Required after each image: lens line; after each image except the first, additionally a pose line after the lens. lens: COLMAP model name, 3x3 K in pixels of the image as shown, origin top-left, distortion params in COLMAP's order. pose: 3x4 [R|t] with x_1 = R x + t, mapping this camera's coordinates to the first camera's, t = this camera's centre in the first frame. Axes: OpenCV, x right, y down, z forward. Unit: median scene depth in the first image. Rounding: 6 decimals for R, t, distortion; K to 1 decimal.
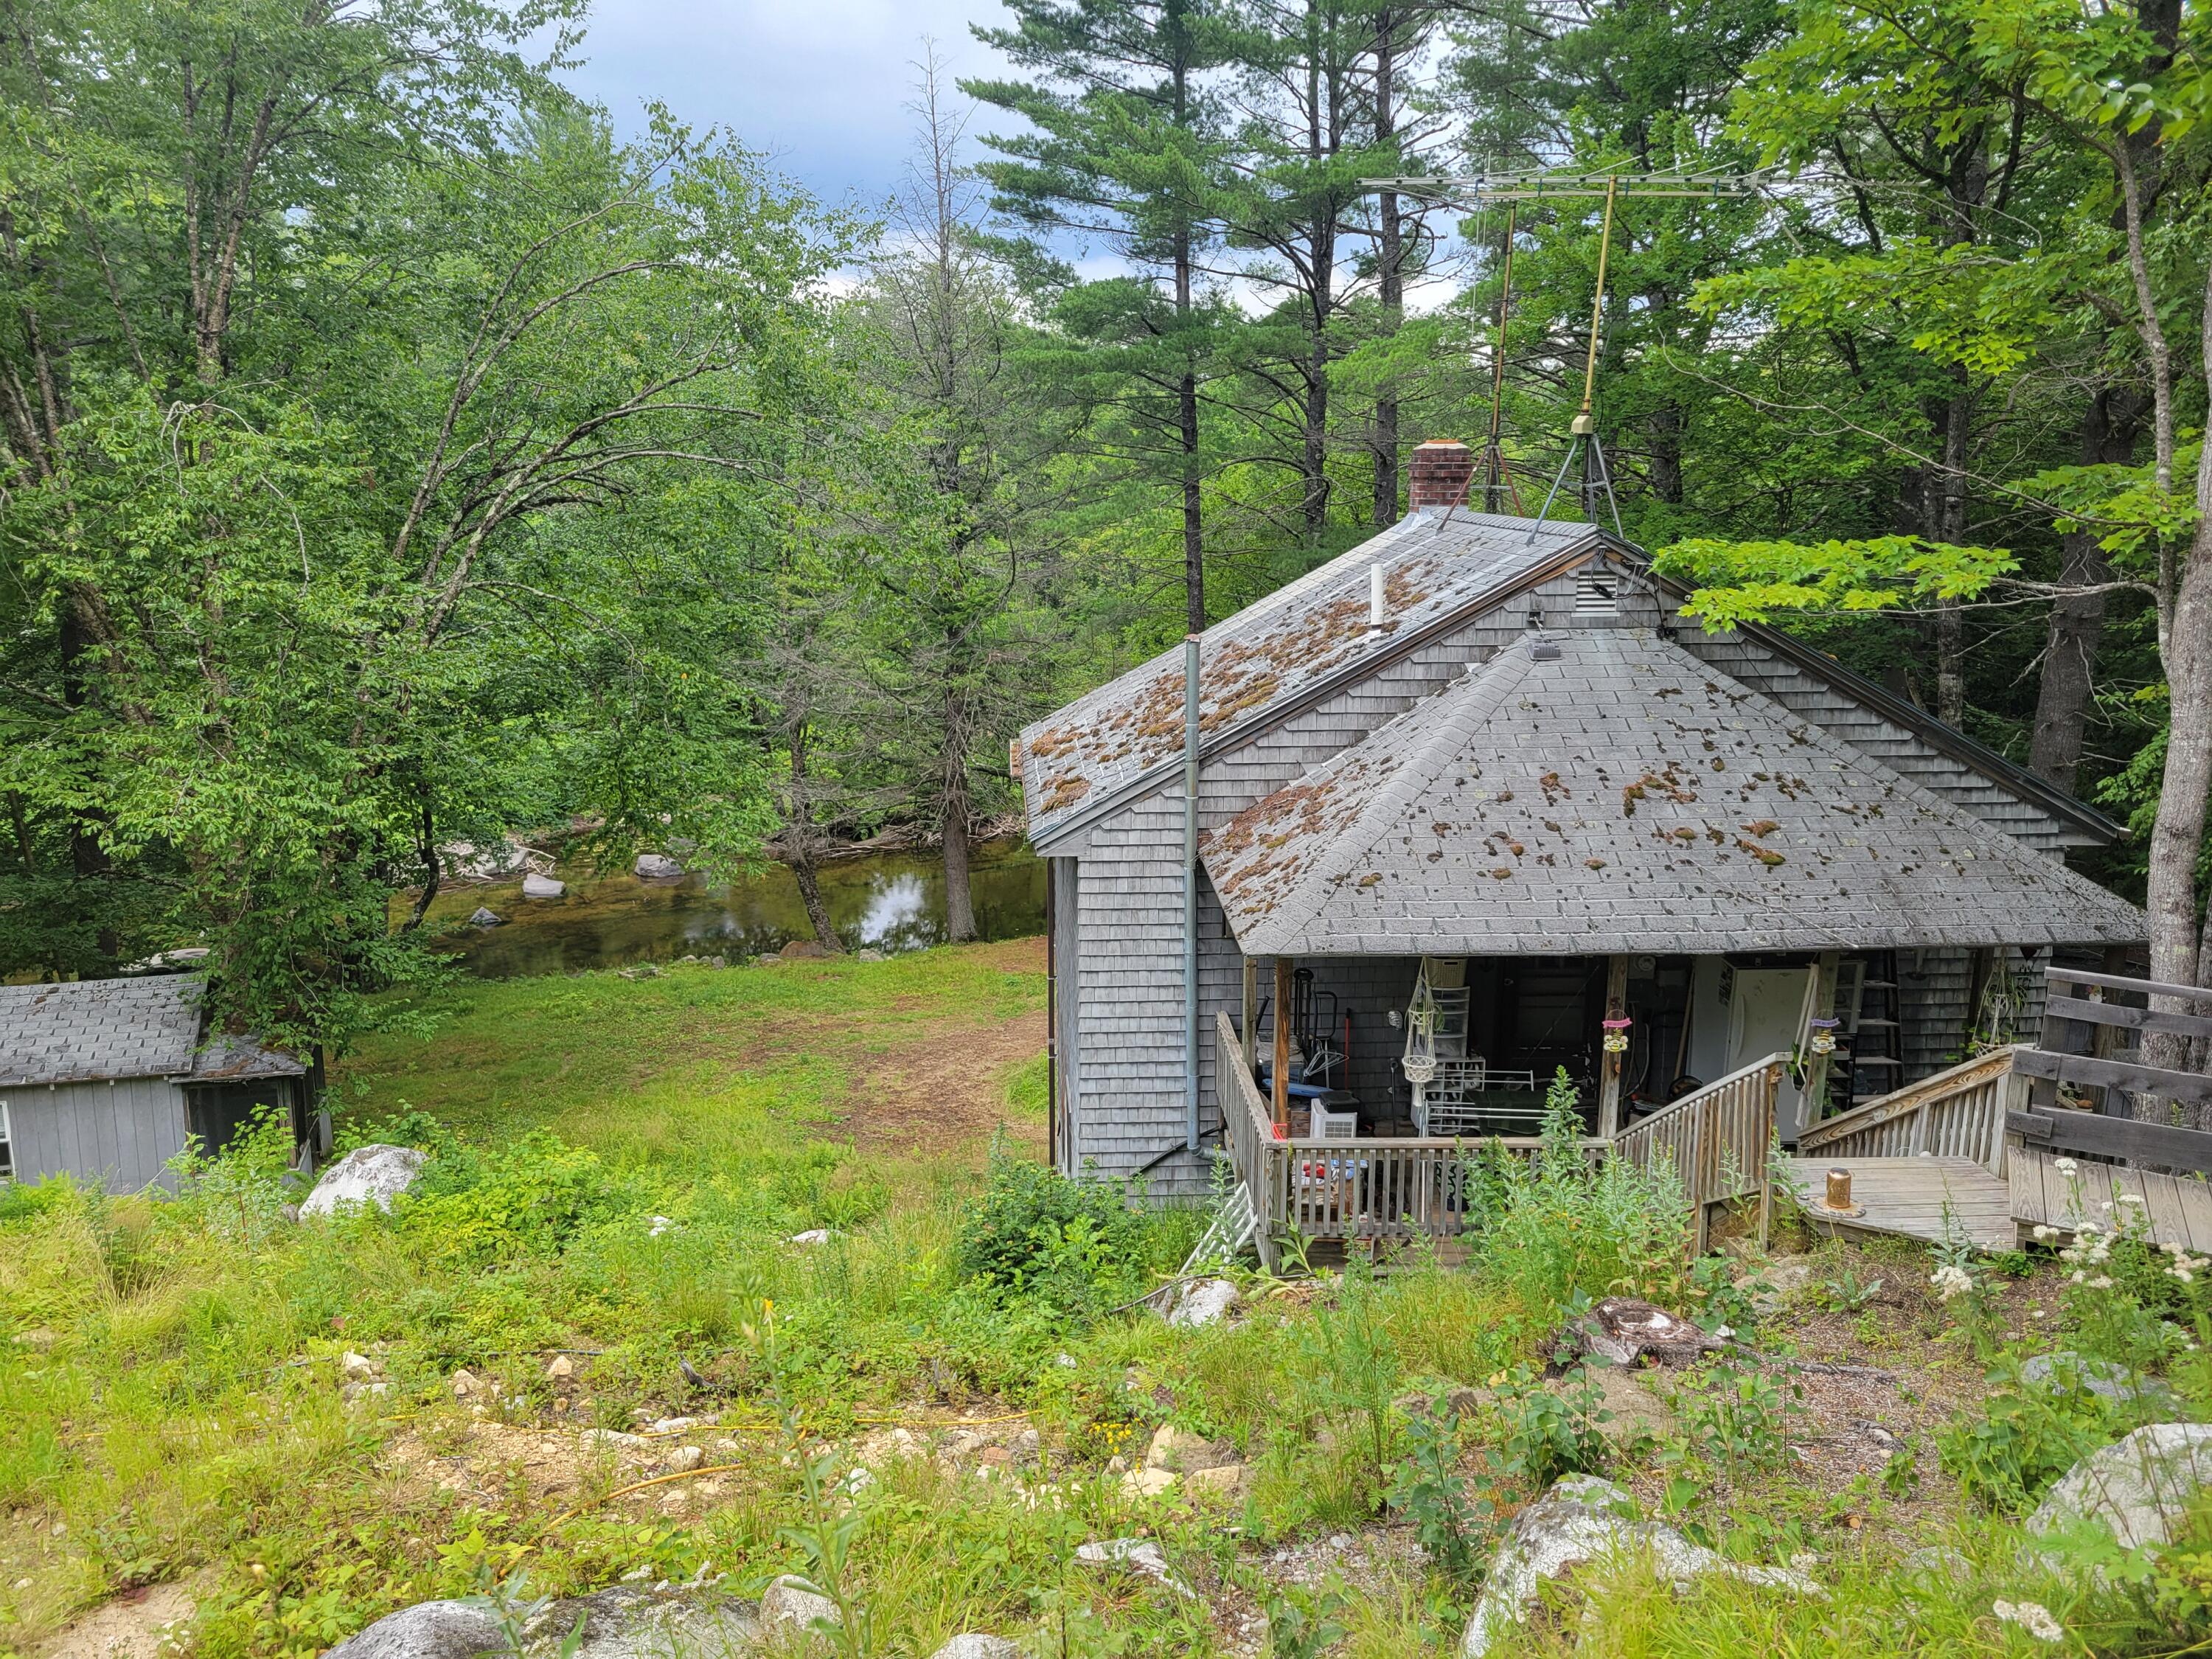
lens RADIAL K [[1666.1, 0, 1104.5], [0, 1666.1, 827.6], [0, 0, 1]] dist [0.027433, 0.000623]
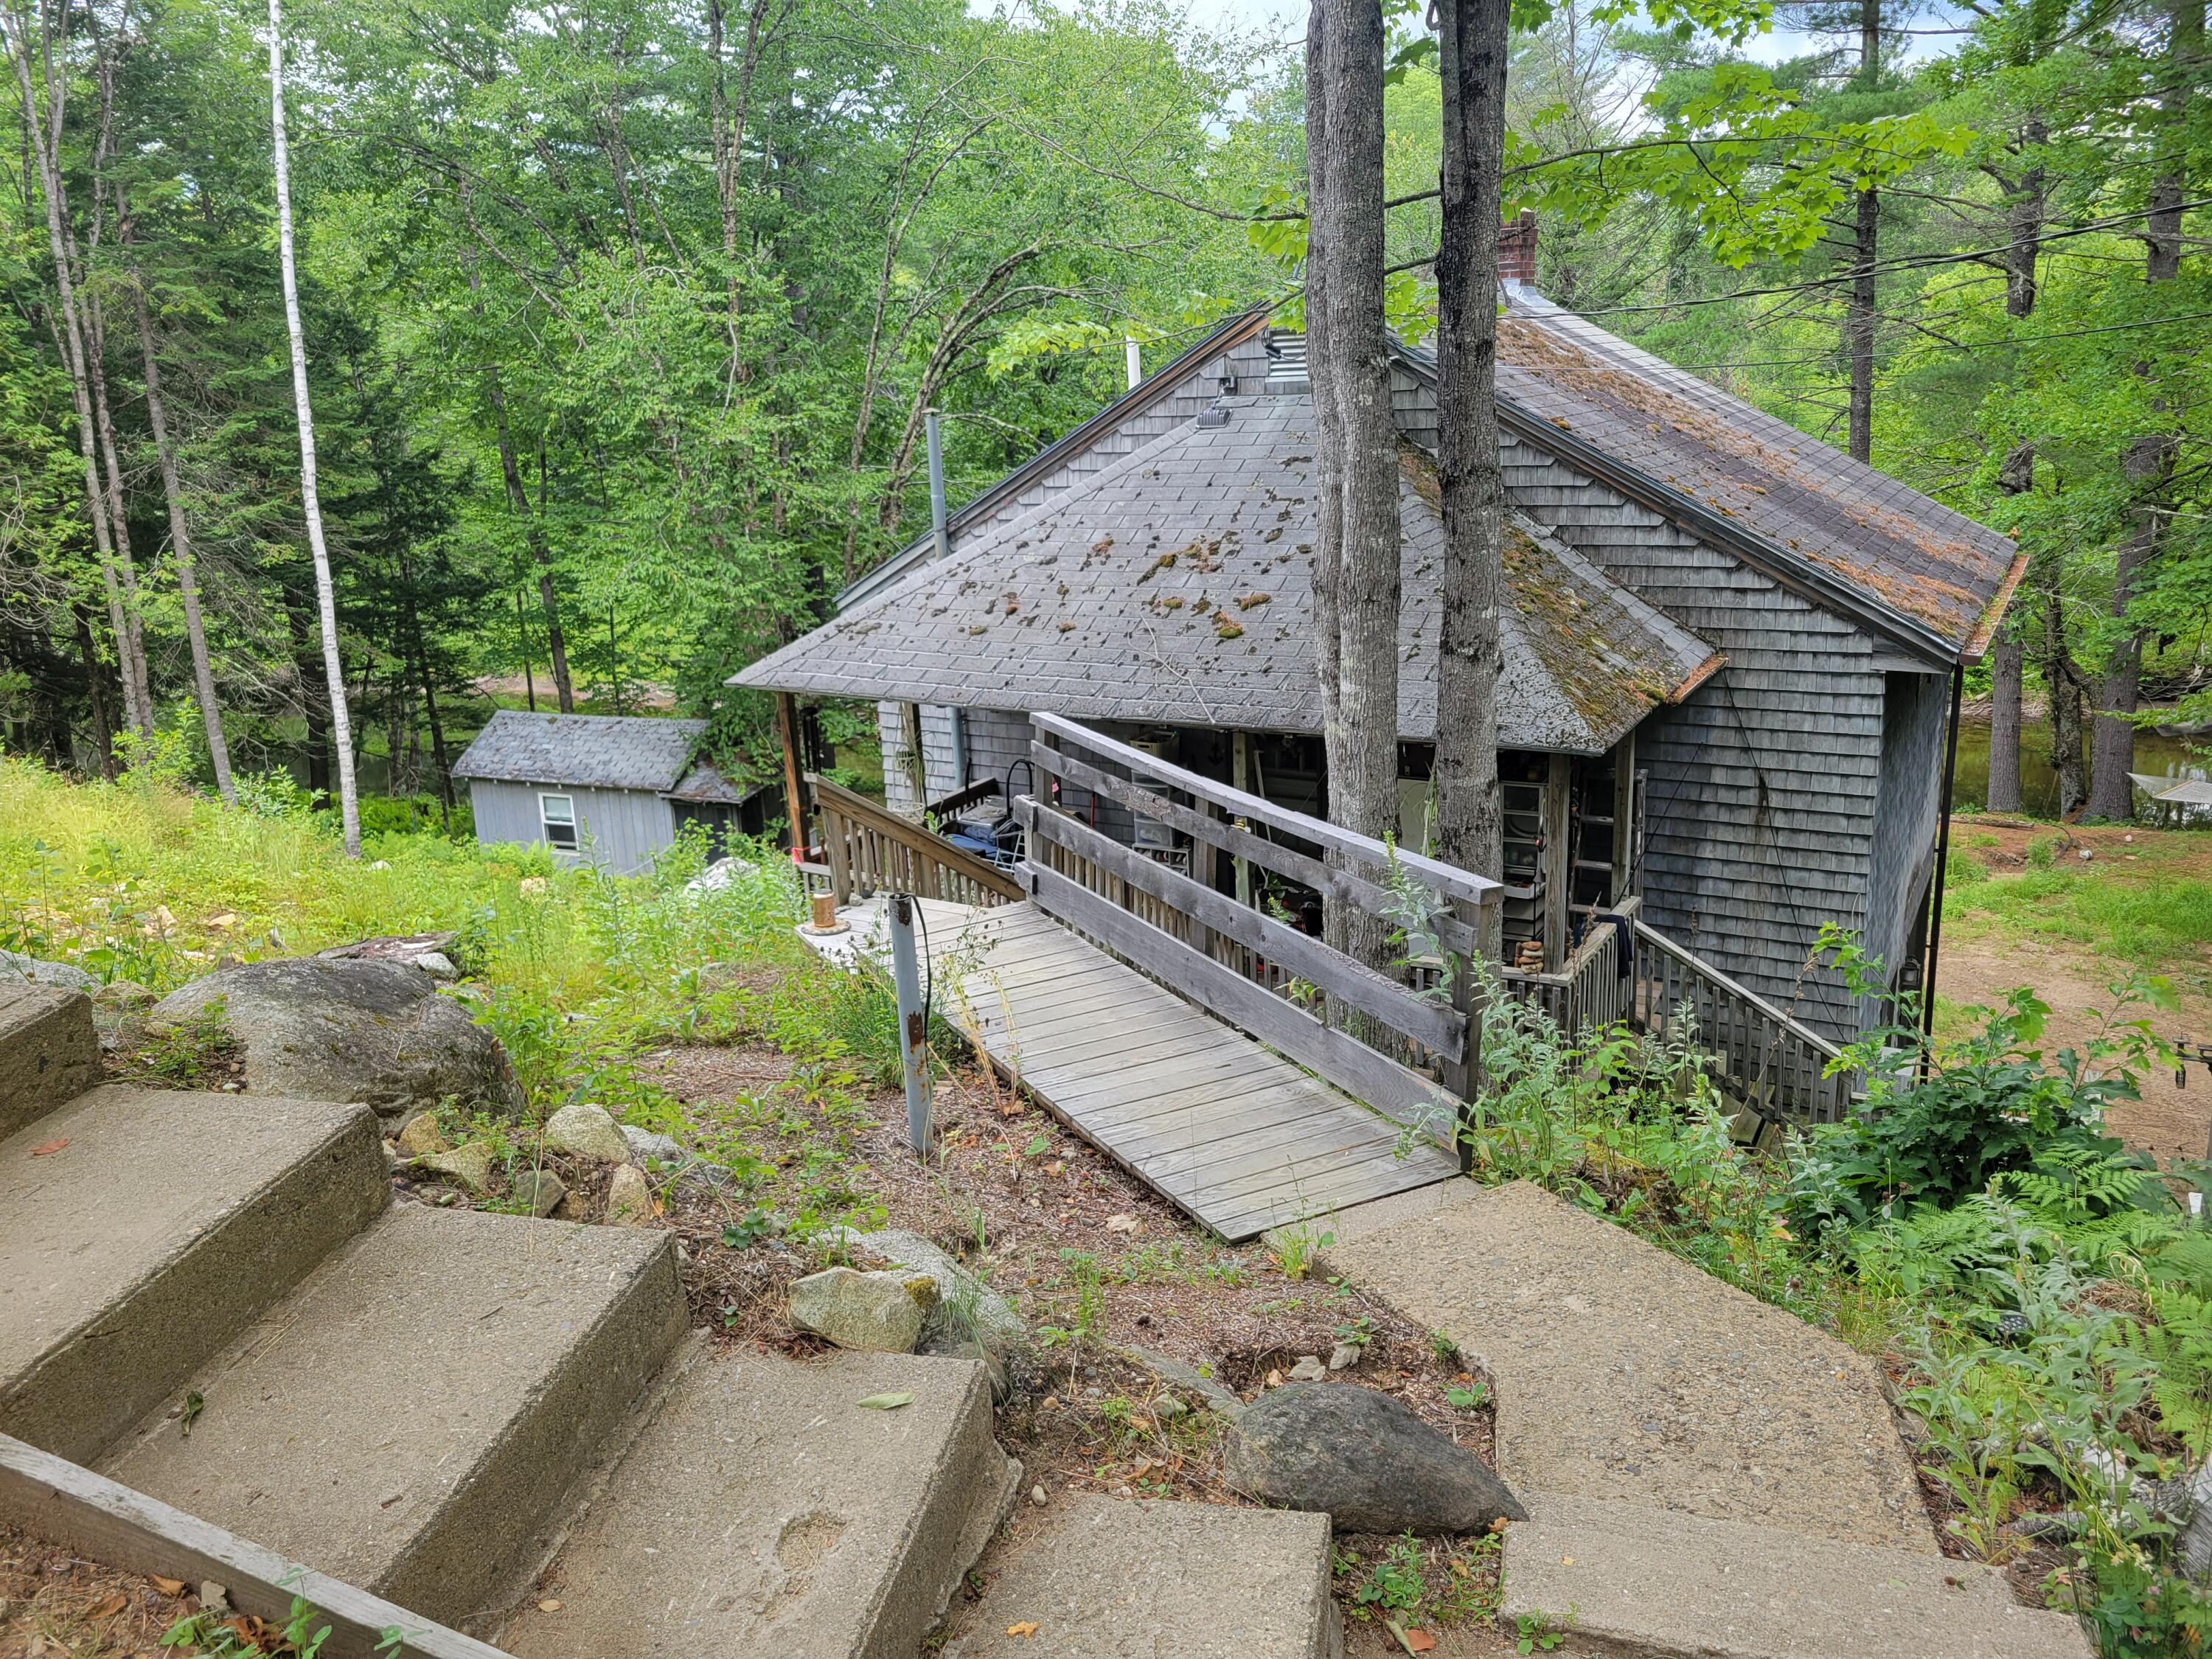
lens RADIAL K [[1666.1, 0, 1102.9], [0, 1666.1, 833.6], [0, 0, 1]] dist [0.027433, 0.000623]
pose [[0.825640, 0.118054, -0.551708, 0.717508], [-0.075250, 0.992169, 0.099690, 0.035653], [0.559156, -0.040791, 0.828058, 0.162047]]
